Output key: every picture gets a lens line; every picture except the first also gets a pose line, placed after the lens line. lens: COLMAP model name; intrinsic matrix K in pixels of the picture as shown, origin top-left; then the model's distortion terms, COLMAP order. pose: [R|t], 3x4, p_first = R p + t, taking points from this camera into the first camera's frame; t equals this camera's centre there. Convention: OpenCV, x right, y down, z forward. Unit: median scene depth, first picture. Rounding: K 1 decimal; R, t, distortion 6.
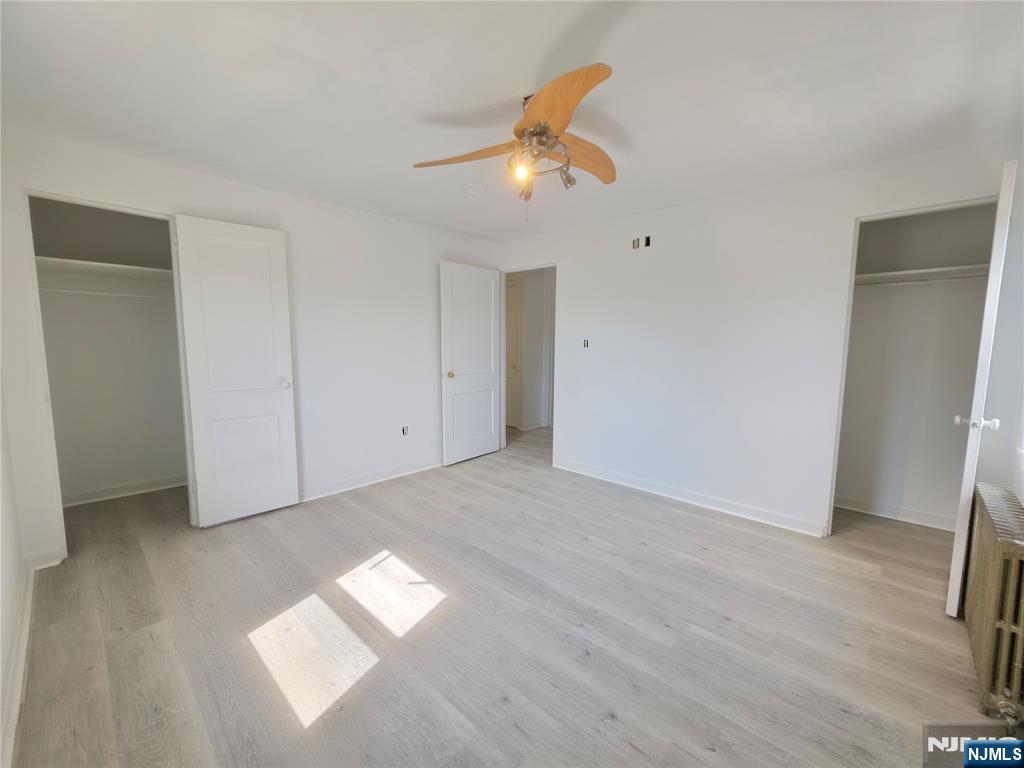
lens RADIAL K [[411.6, 0, 512.0], [0, 411.6, 384.0], [0, 0, 1]] dist [-0.000375, -0.000077]
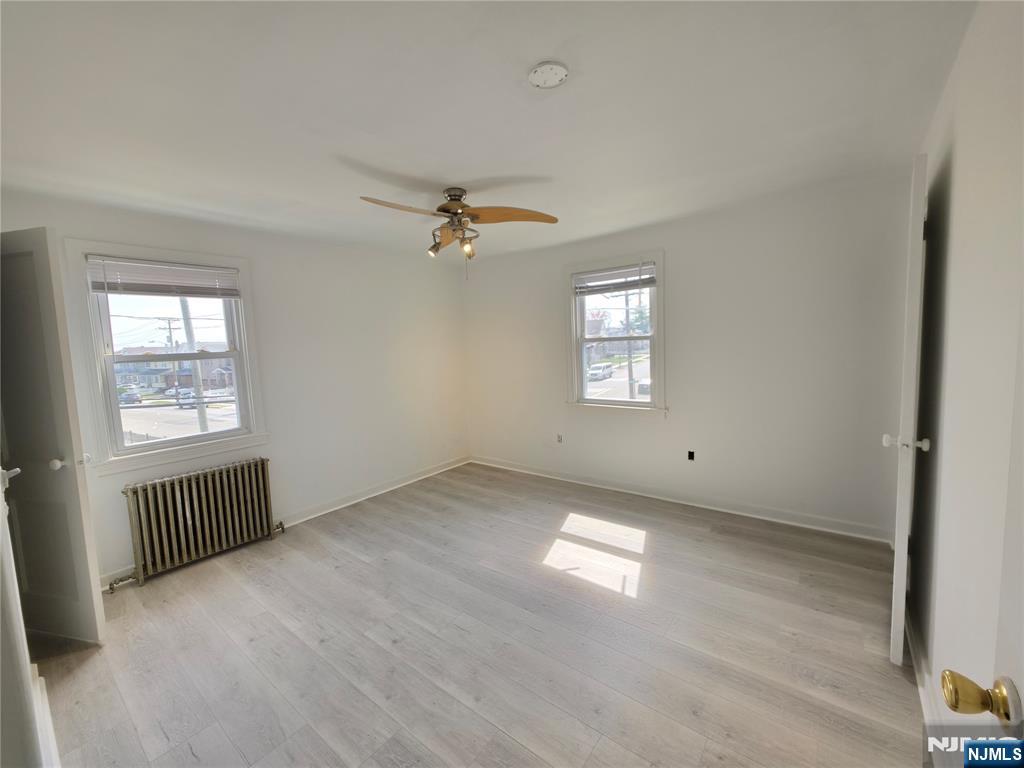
lens RADIAL K [[407.3, 0, 513.7], [0, 407.3, 382.4], [0, 0, 1]] dist [0.000929, 0.000034]
pose [[-0.995096, 0.044676, -0.088248, 0.014685], [0.026755, 0.980500, 0.194691, -0.289470], [0.095225, 0.191375, -0.976887, 2.172956]]
